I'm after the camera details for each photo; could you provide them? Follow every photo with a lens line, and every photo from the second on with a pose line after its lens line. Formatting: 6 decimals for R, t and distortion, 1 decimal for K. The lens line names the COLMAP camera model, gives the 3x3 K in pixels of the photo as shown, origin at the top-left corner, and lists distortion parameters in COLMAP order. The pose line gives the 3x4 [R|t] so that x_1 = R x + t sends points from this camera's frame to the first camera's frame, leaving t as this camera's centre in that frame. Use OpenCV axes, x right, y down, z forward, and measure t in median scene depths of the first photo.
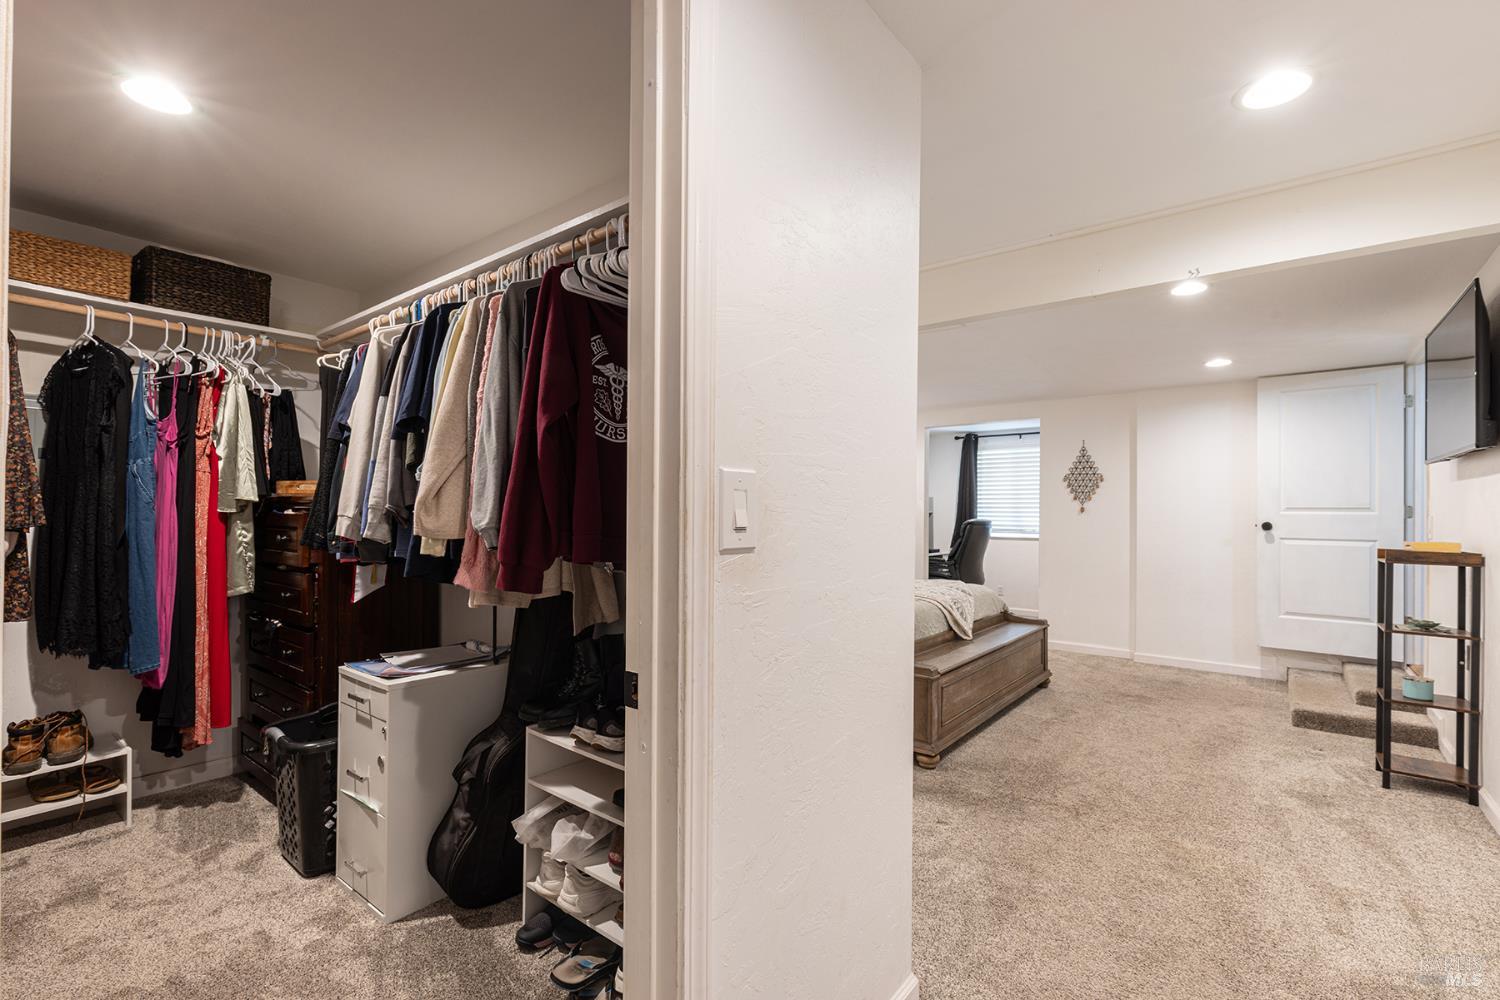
lens RADIAL K [[692.4, 0, 752.5], [0, 692.4, 504.8], [0, 0, 1]] dist [0.000384, -0.000007]
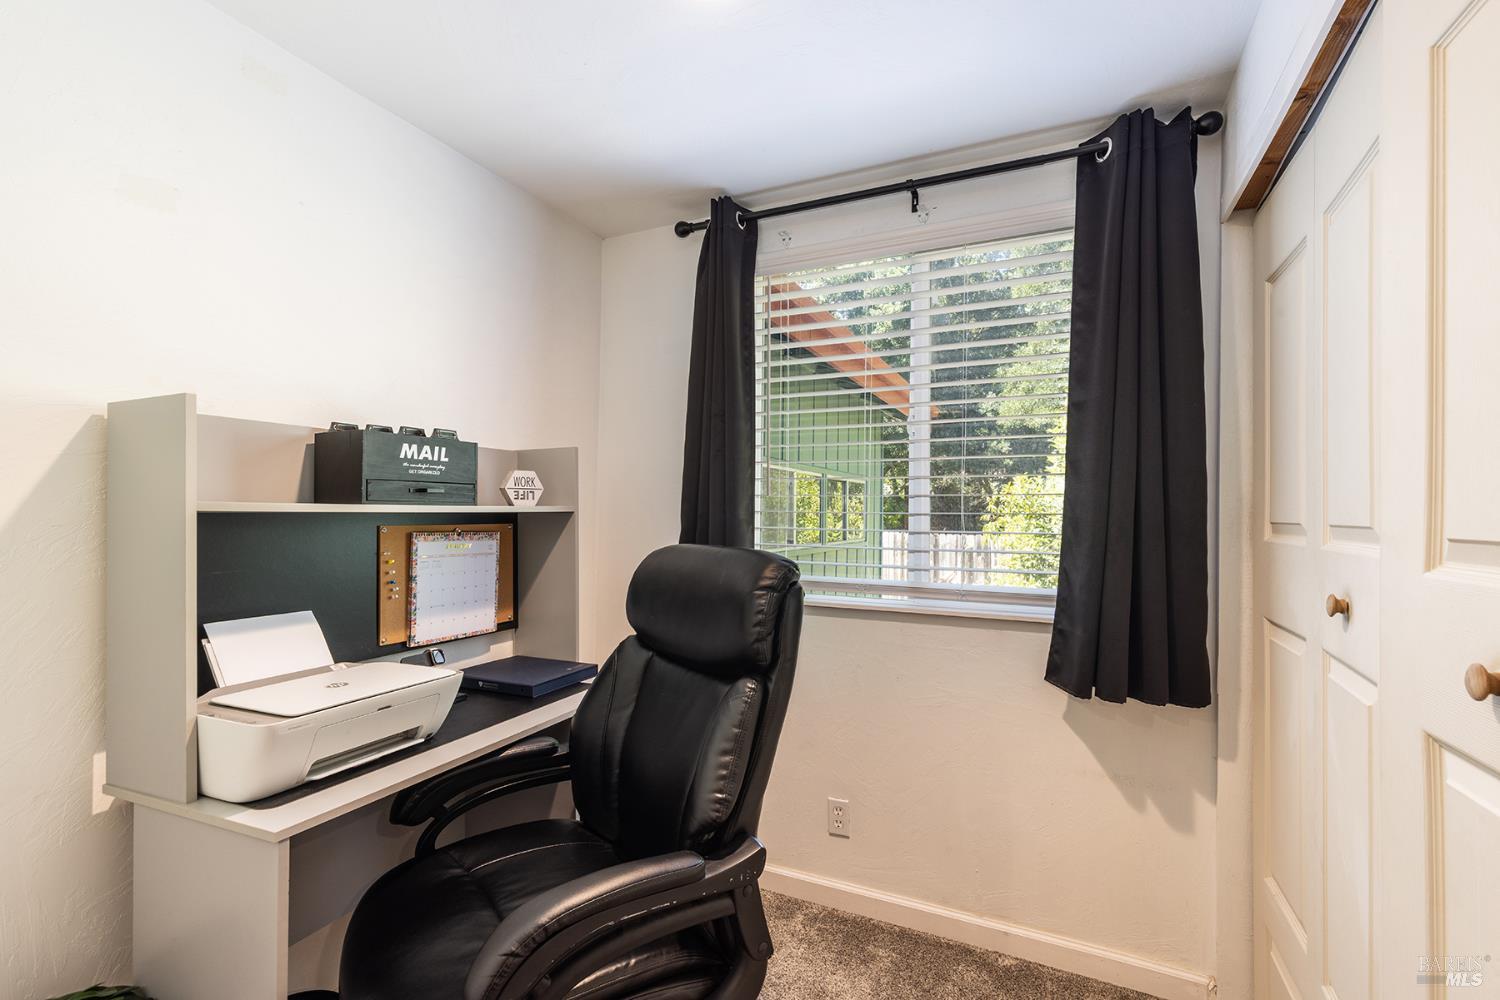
lens RADIAL K [[680.0, 0, 754.2], [0, 680.0, 503.8], [0, 0, 1]] dist [0.005527, -0.000702]
pose [[0.973026, -0.029234, 0.228836, 0.467025], [0.030171, 0.999545, -0.000597, 0.019412], [-0.228714, 0.007485, 0.973465, 1.332570]]
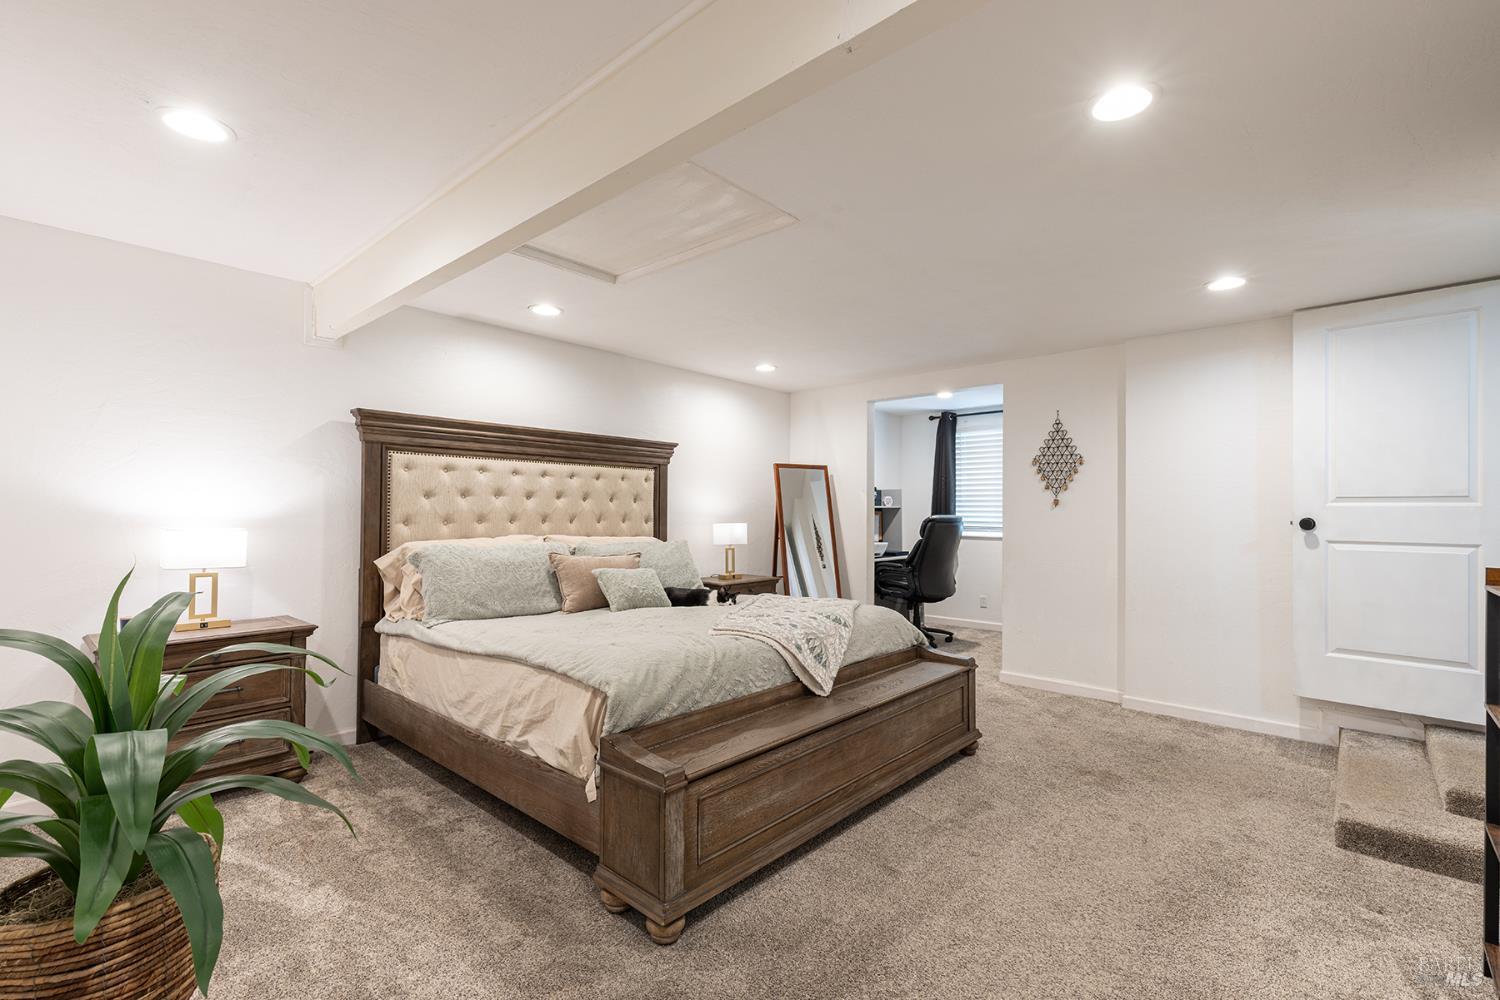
lens RADIAL K [[680.0, 0, 754.2], [0, 680.0, 503.8], [0, 0, 1]] dist [0.005527, -0.000702]
pose [[0.996972, -0.007441, -0.077399, 0.259826], [0.007800, 0.999960, 0.004335, 0.003652], [0.077363, -0.004925, 0.996991, 0.294089]]
